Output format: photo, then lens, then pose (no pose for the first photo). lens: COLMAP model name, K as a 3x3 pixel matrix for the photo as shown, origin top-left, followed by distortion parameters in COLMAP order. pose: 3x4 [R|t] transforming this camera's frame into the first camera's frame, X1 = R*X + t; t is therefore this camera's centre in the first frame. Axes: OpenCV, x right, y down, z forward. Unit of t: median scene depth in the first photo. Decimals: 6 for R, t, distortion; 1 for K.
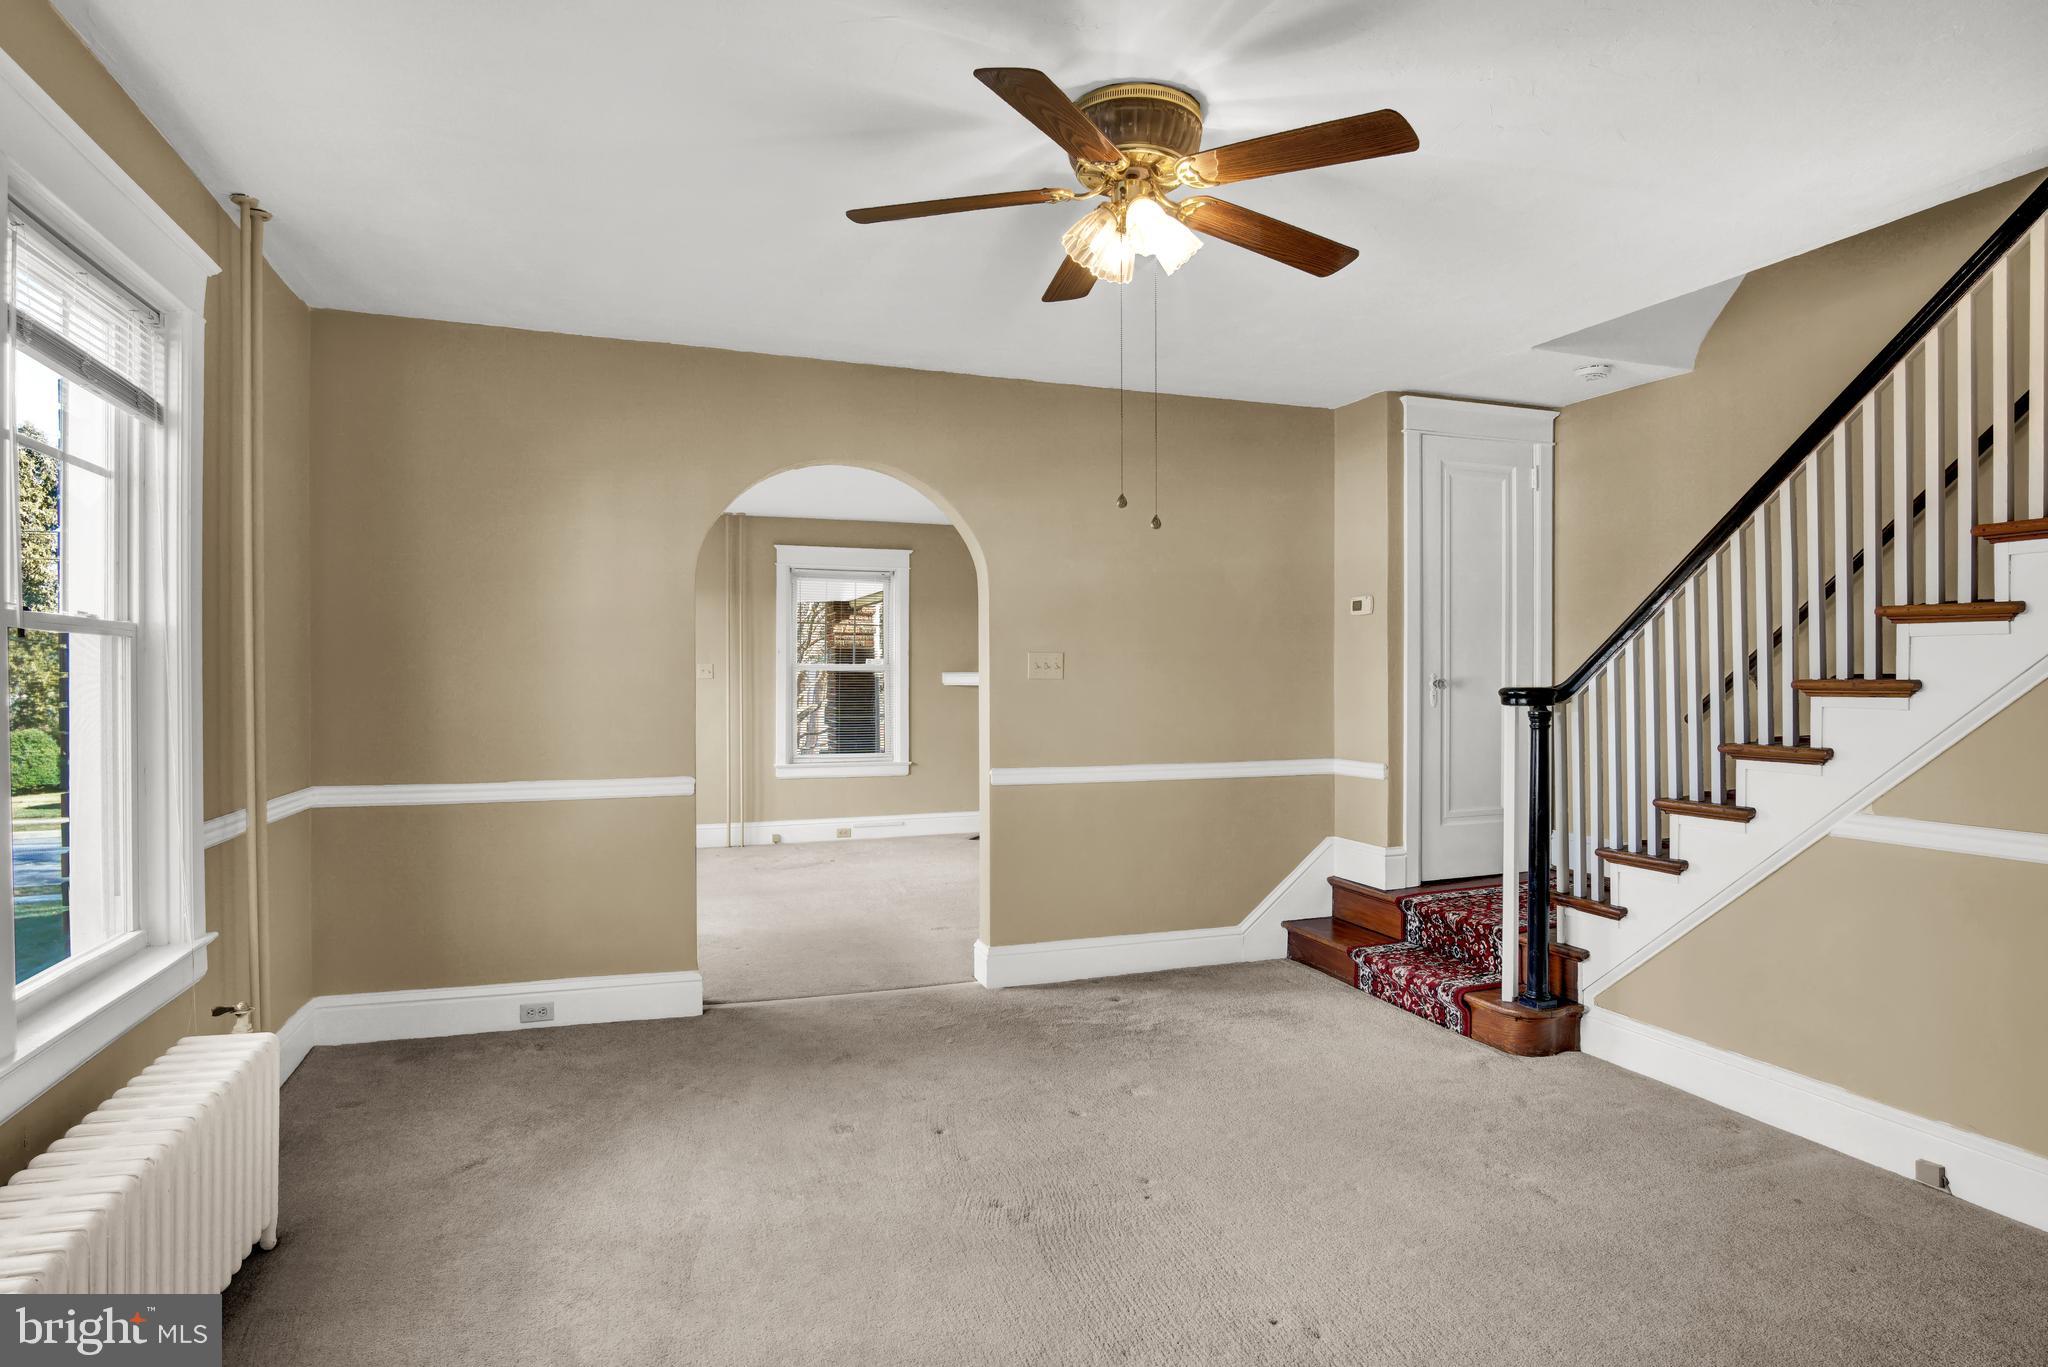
lens RADIAL K [[1103.6, 0, 1015.1], [0, 1103.6, 678.5], [0, 0, 1]] dist [-0.015592, 0.000962]
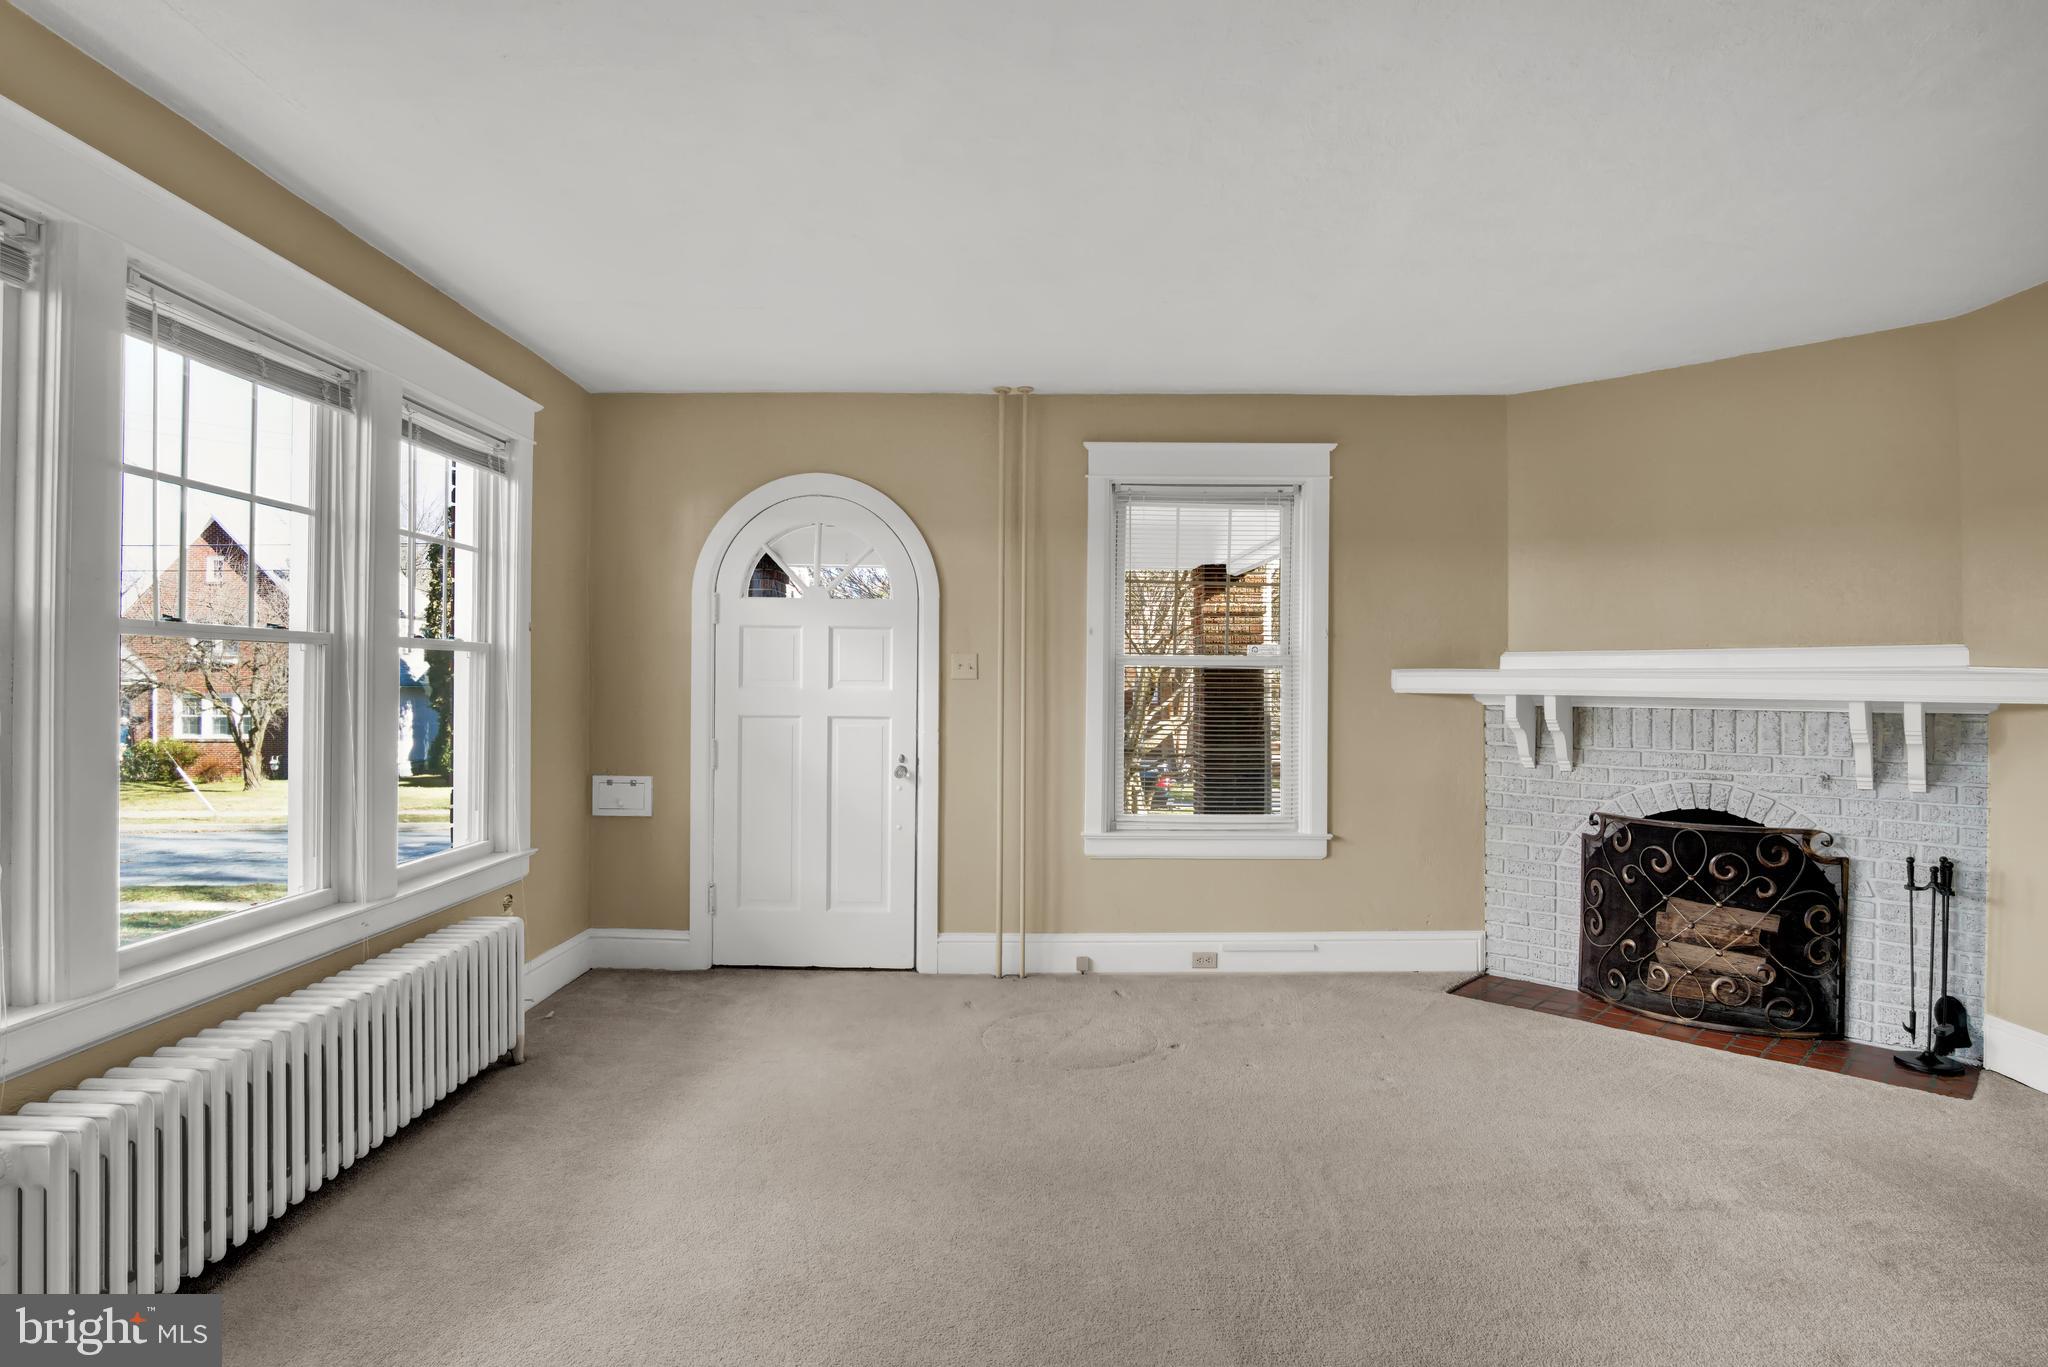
lens RADIAL K [[1103.6, 0, 1015.1], [0, 1103.6, 678.5], [0, 0, 1]] dist [-0.015592, 0.000962]
pose [[0.939796, 0.004556, -0.341705, -0.055704], [-0.005548, 0.999983, -0.001924, 0.000981], [0.341690, 0.003703, 0.939805, 0.438737]]
